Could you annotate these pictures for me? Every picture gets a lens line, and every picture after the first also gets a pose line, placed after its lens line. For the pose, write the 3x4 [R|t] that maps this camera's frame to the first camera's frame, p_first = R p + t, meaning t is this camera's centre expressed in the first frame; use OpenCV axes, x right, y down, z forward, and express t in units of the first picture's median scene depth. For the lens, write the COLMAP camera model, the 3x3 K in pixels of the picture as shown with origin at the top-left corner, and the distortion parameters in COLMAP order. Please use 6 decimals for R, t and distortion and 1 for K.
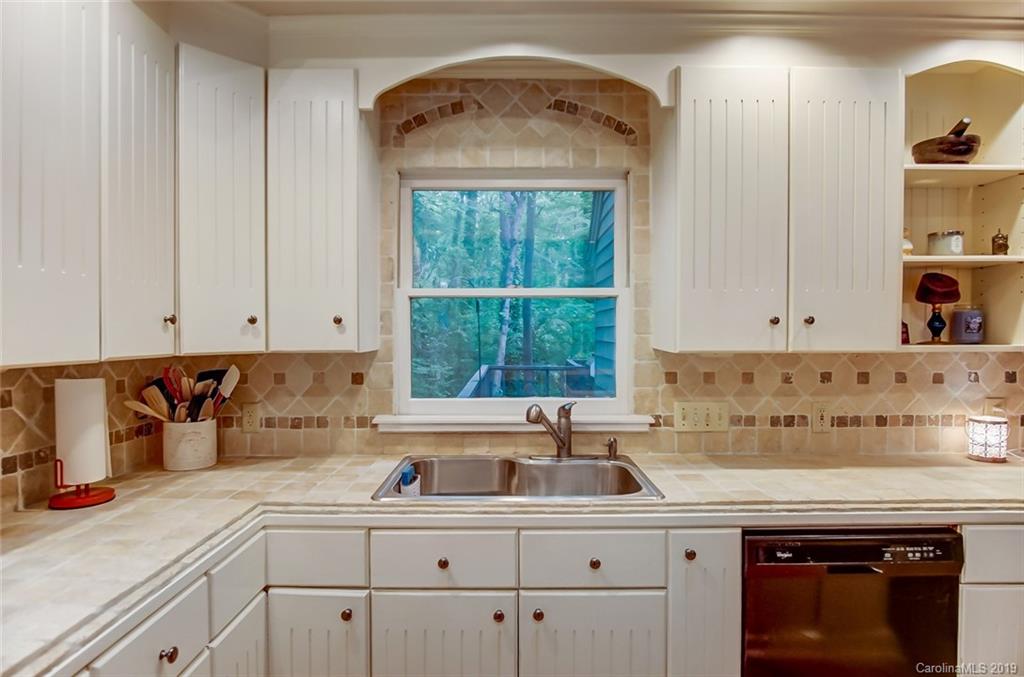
lens RADIAL K [[566.7, 0, 507.2], [0, 566.7, 334.8], [0, 0, 1]] dist [-0.027699, 0.001819]
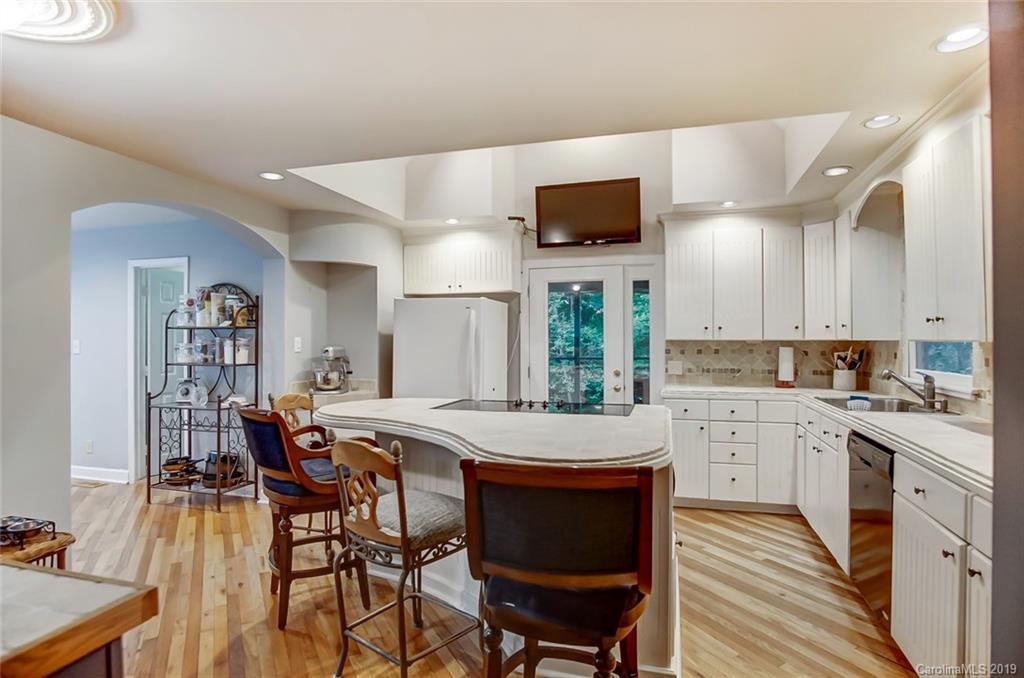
lens RADIAL K [[550.4, 0, 514.6], [0, 550.4, 338.2], [0, 0, 1]] dist [-0.033642, 0.006619]
pose [[-0.277602, -0.000432, -0.960696, 1.898453], [-0.003646, 0.999993, 0.000604, 0.024554], [0.960689, 0.003670, -0.277602, 0.301948]]
